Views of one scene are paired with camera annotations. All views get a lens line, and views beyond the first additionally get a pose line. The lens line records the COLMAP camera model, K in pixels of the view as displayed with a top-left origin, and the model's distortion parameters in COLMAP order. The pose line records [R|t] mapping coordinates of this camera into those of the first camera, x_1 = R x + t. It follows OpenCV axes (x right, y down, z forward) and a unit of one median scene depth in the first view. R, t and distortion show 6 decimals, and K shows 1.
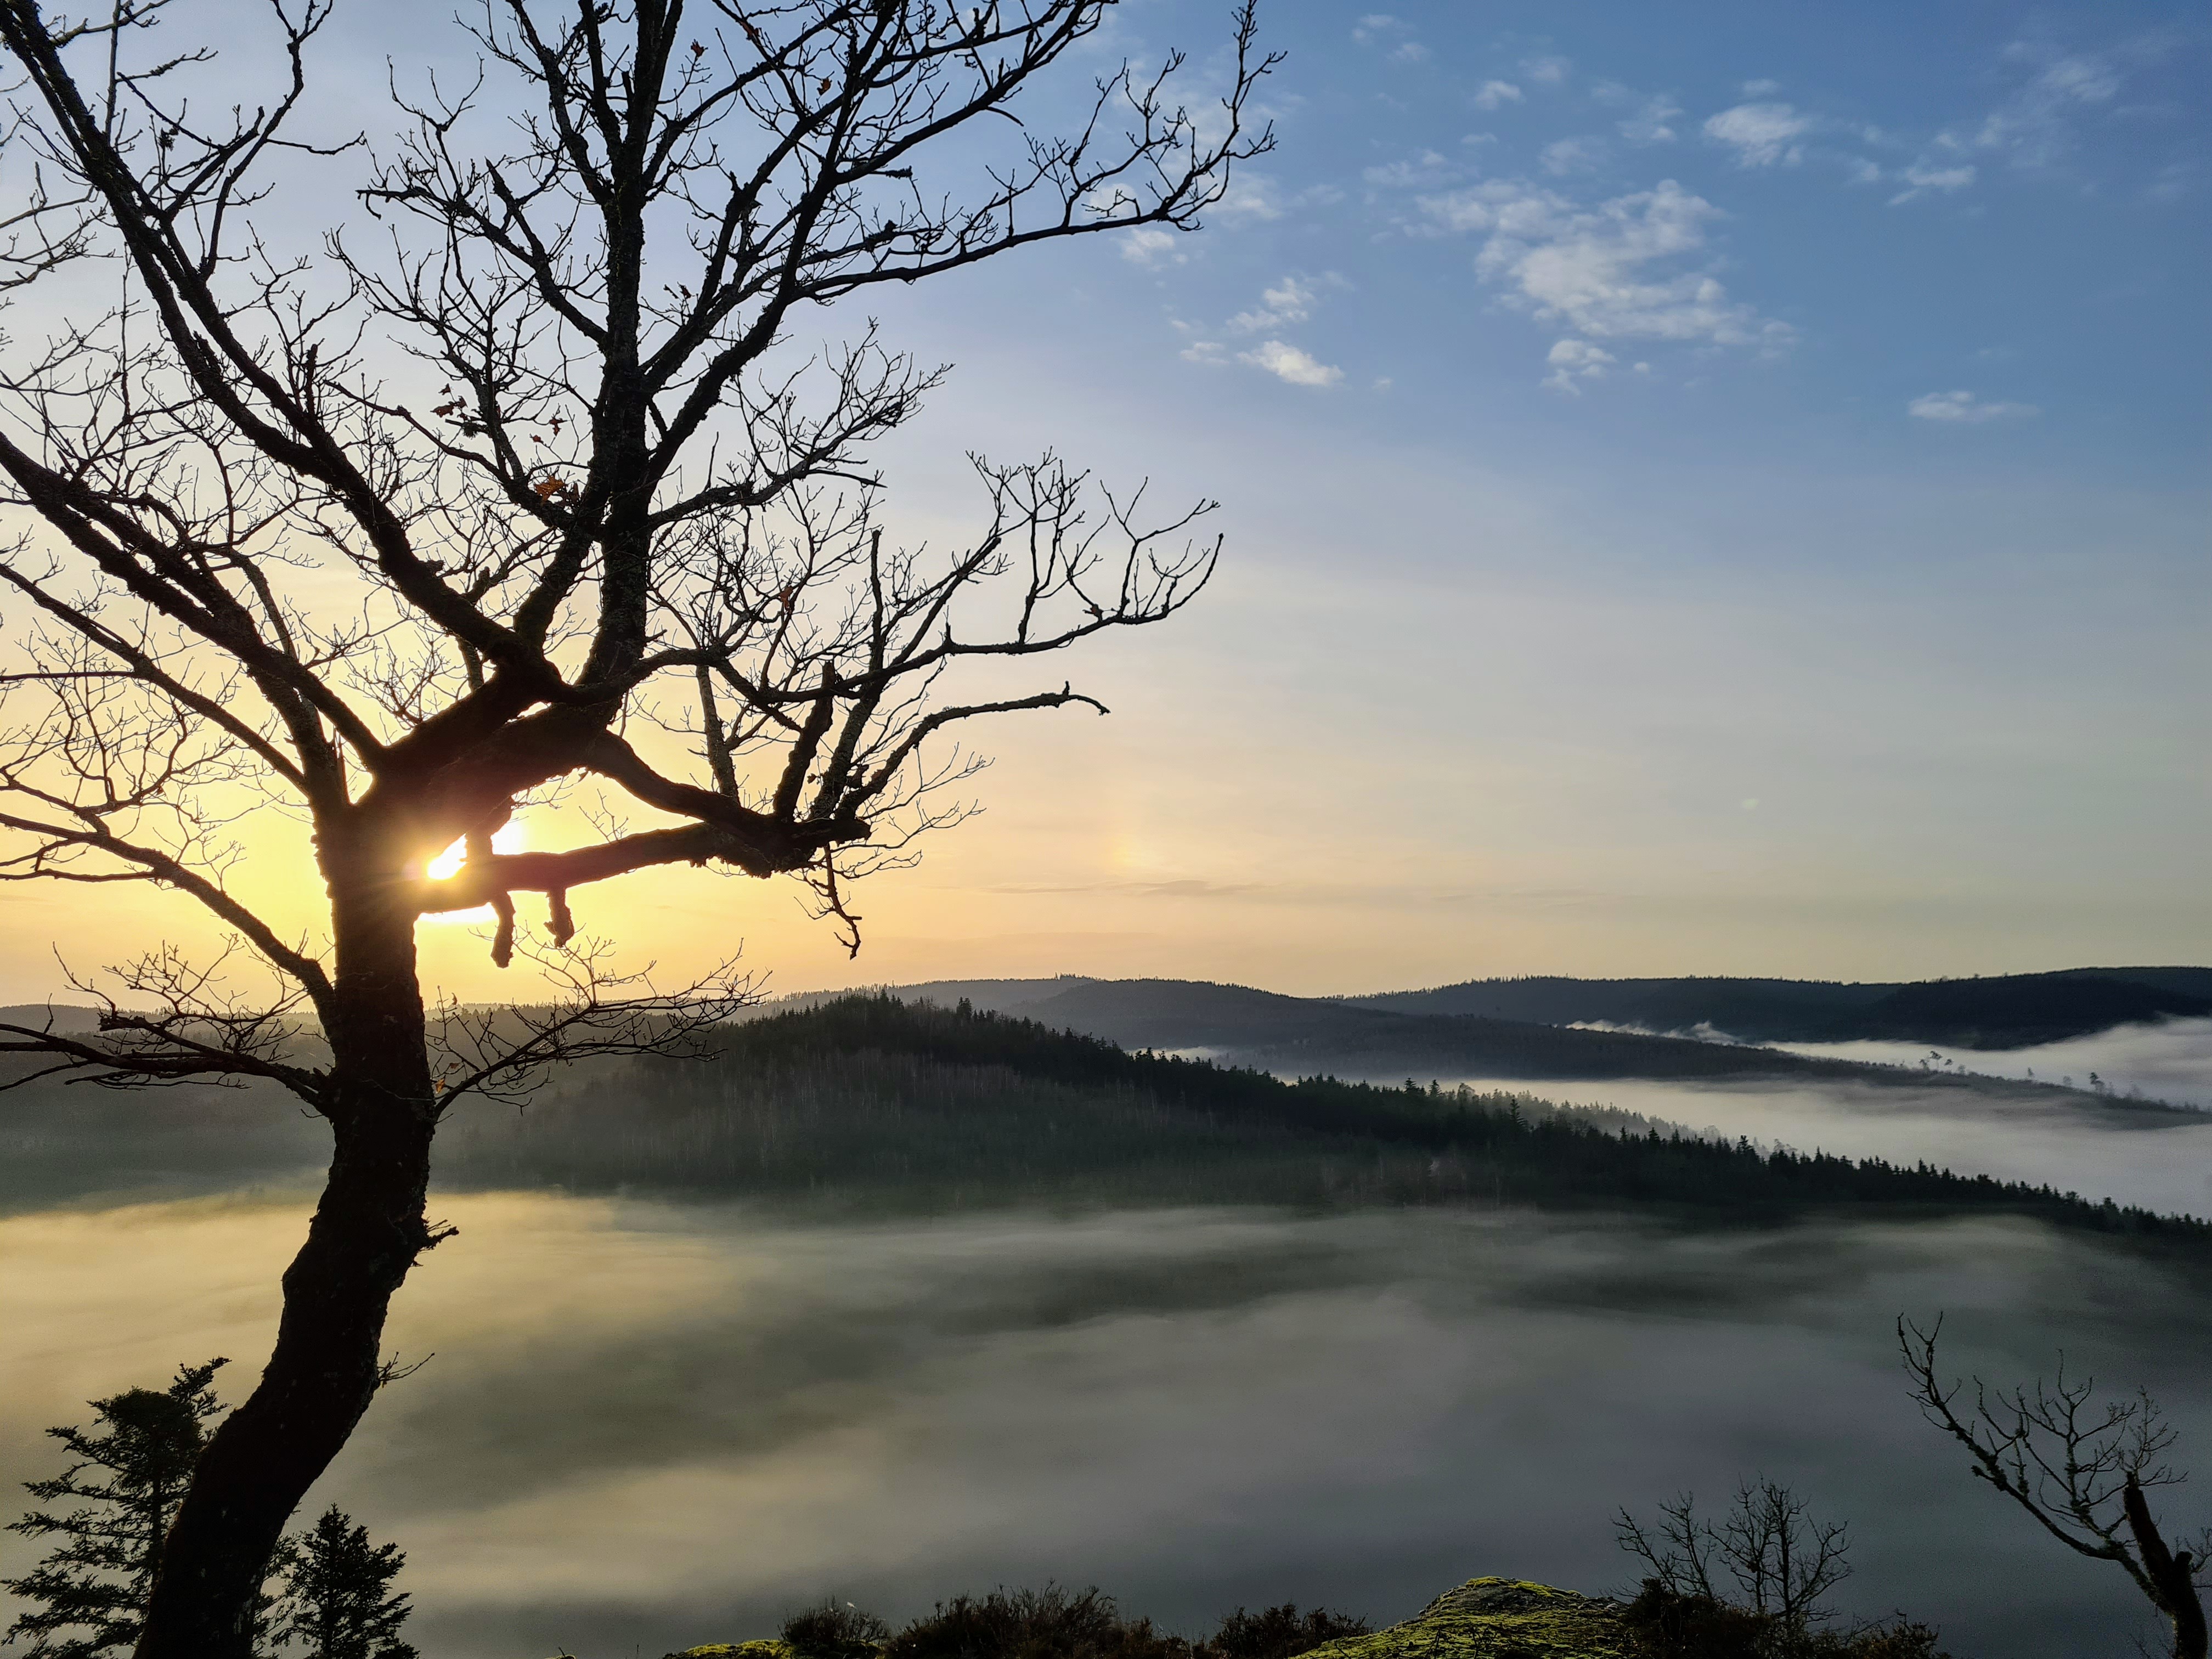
lens RADIAL K [[1660.9, 0, 1097.7], [0, 1660.9, 860.5], [0, 0, 1]] dist [0.059582, -0.037745]
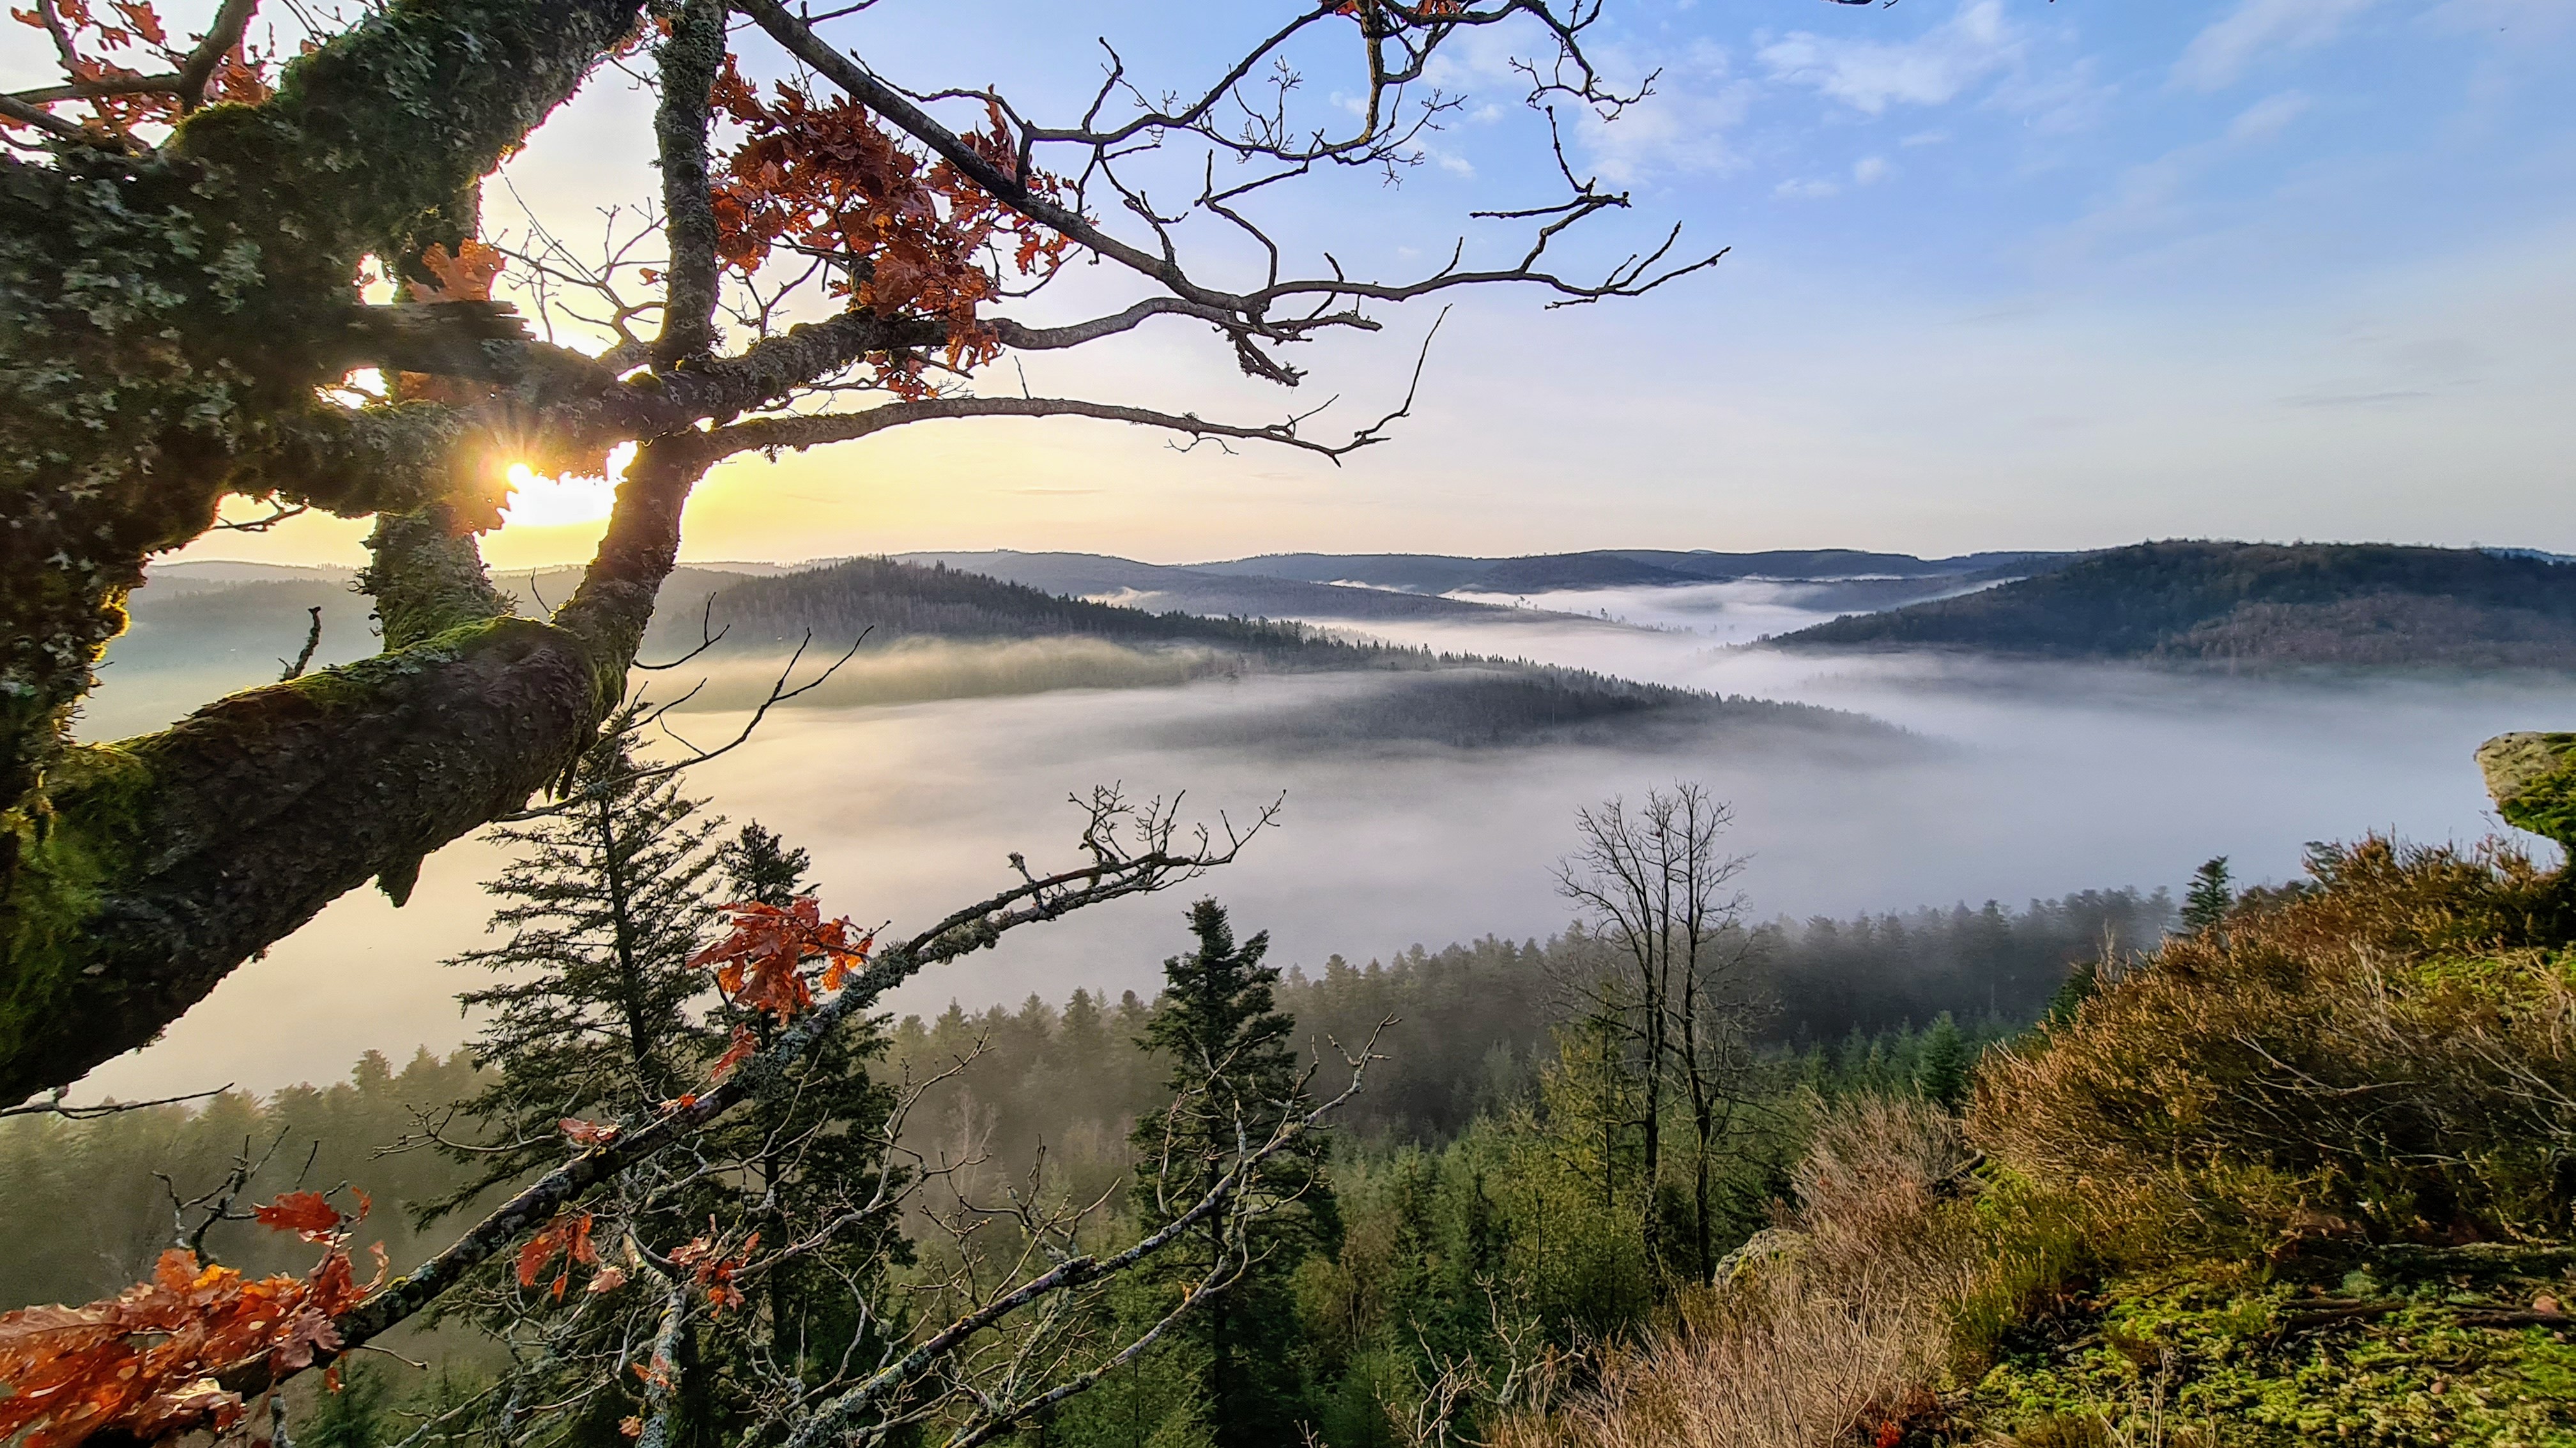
lens RADIAL K [[1048.3, 0, 1260.6], [0, 1048.3, 690.2], [0, 0, 1]] dist [-0.006949, 0.003667]
pose [[0.975030, -0.017154, 0.221409, -0.905682], [-0.027160, 0.980316, 0.195557, 0.455532], [-0.220406, -0.196688, 0.955372, 0.724699]]
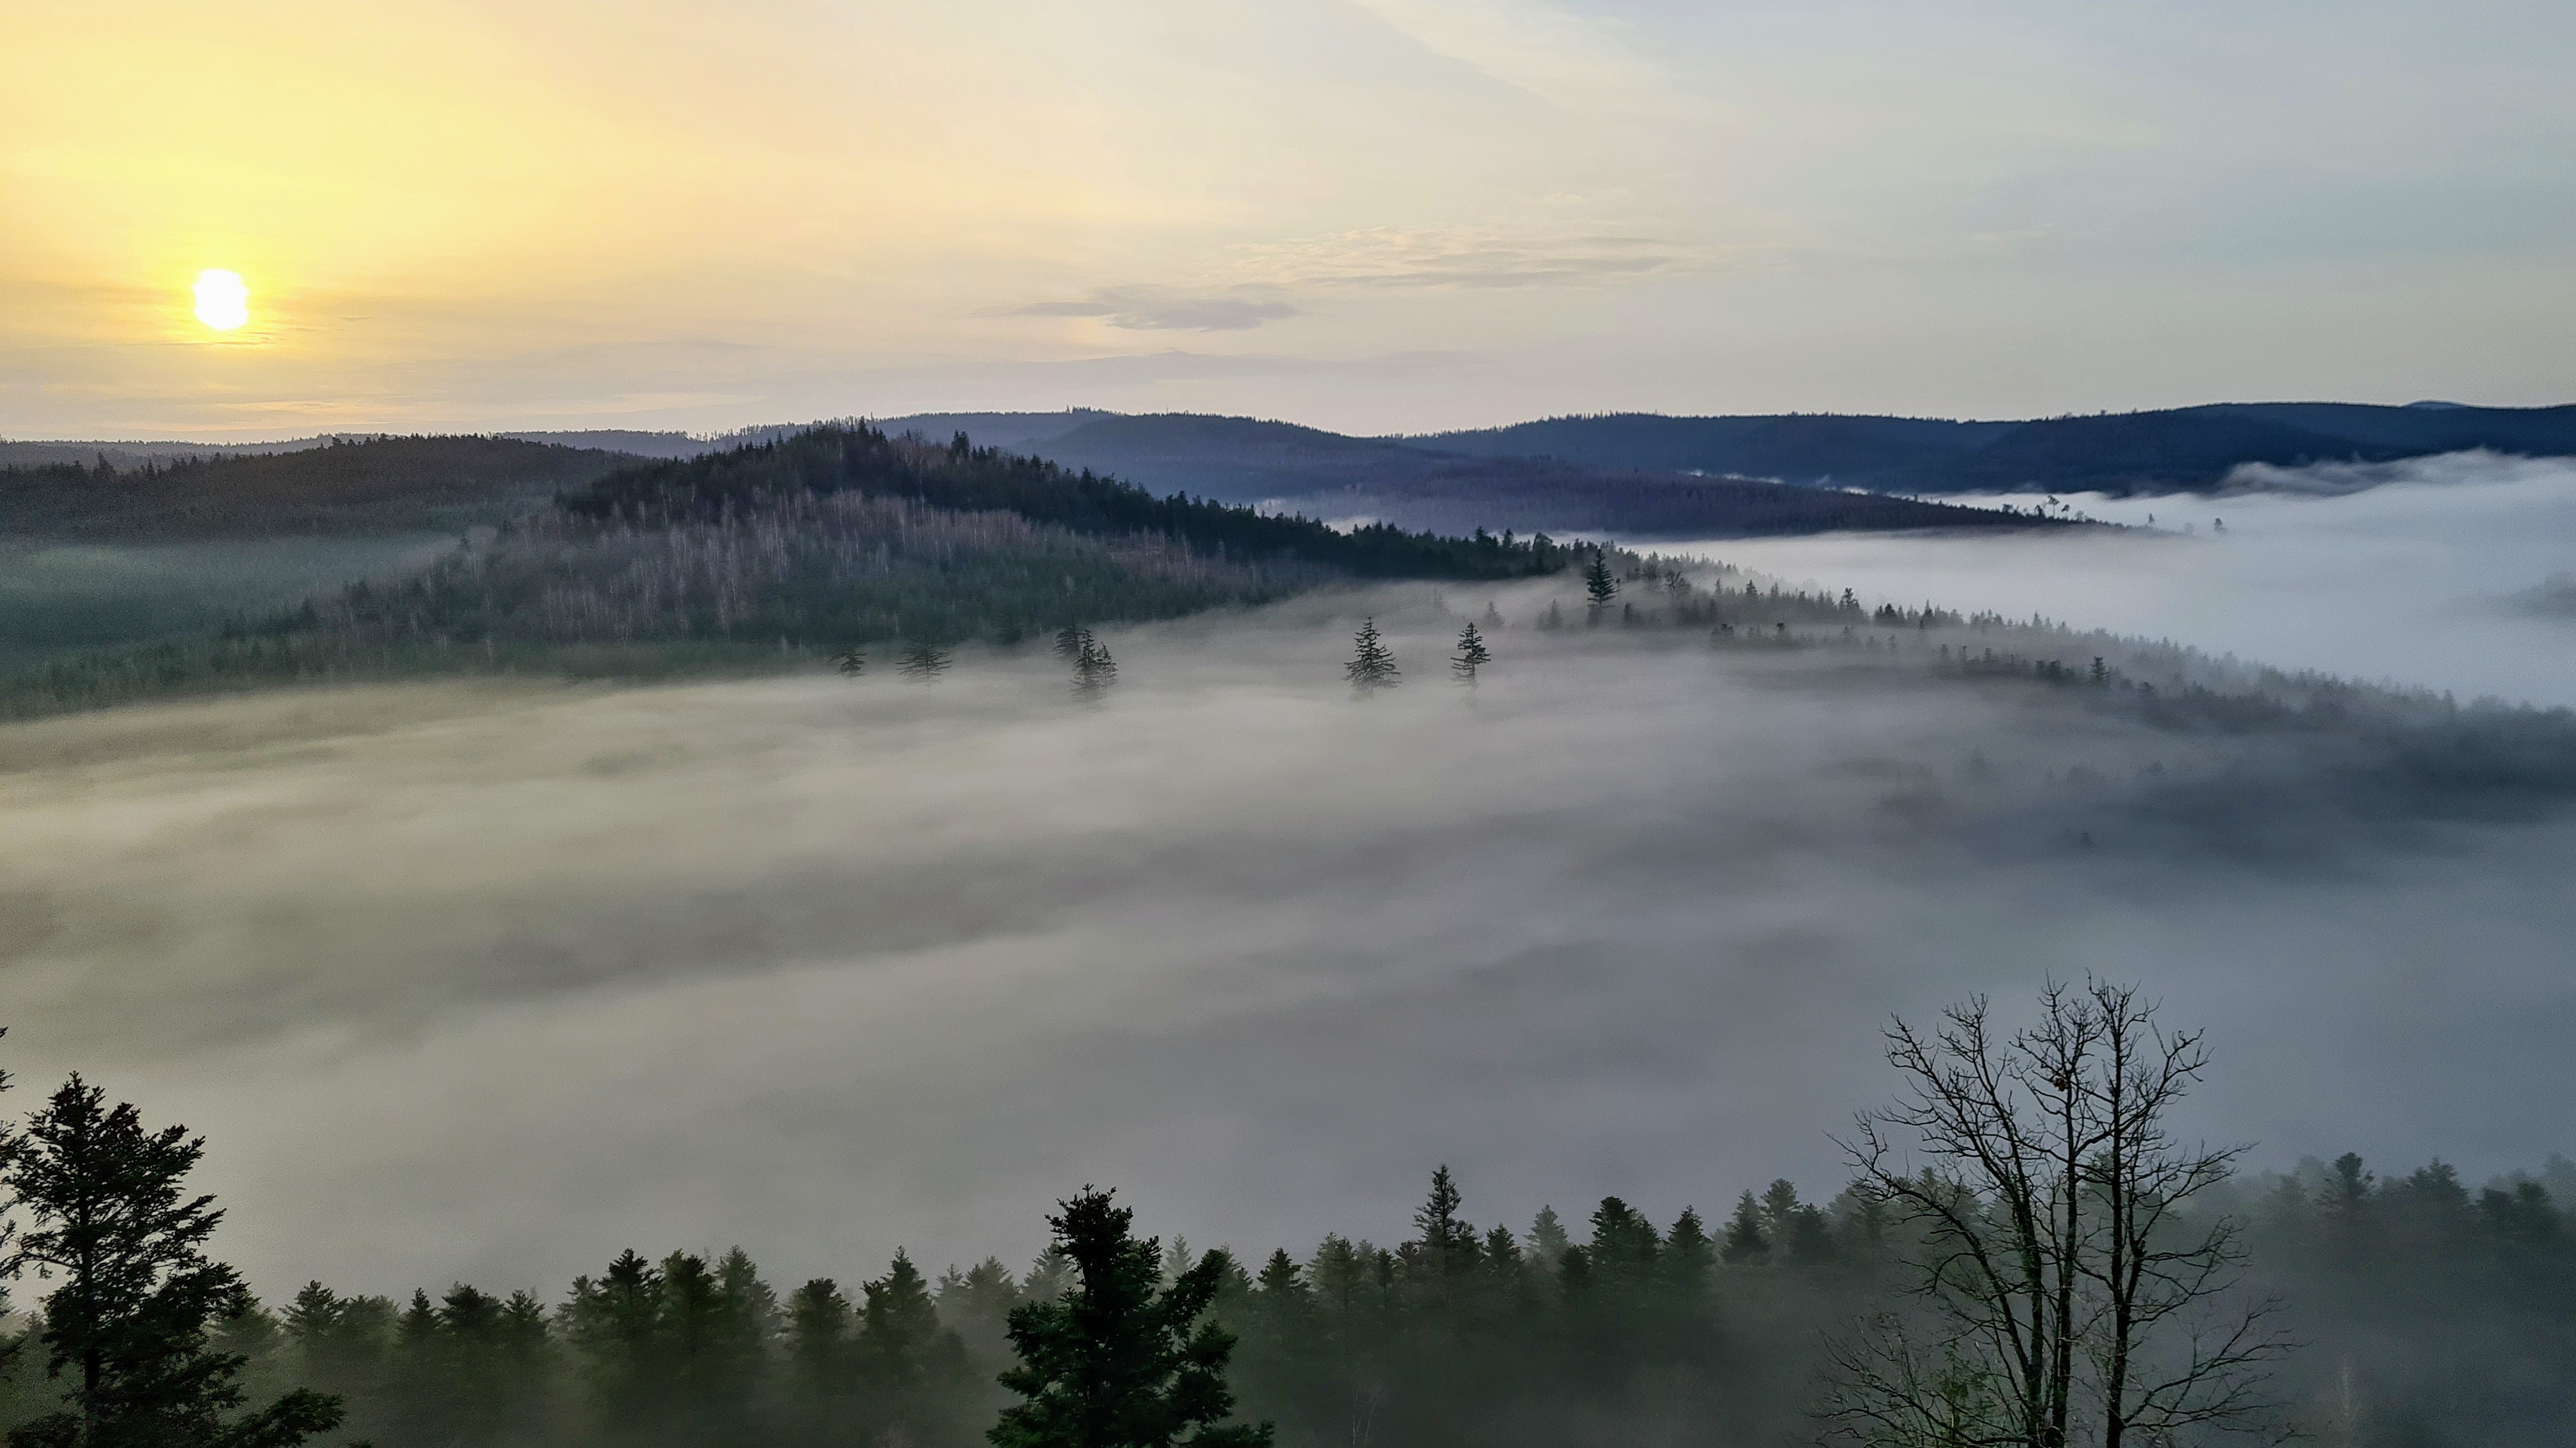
lens RADIAL K [[1926.3, 0, 1302.6], [0, 1926.3, 665.0], [0, 0, 1]] dist [0.055006, -0.028939]
pose [[0.995400, -0.005190, 0.095662, -0.200731], [-0.013923, 0.980093, 0.198052, 0.260824], [-0.094786, -0.198473, 0.975512, 0.901921]]
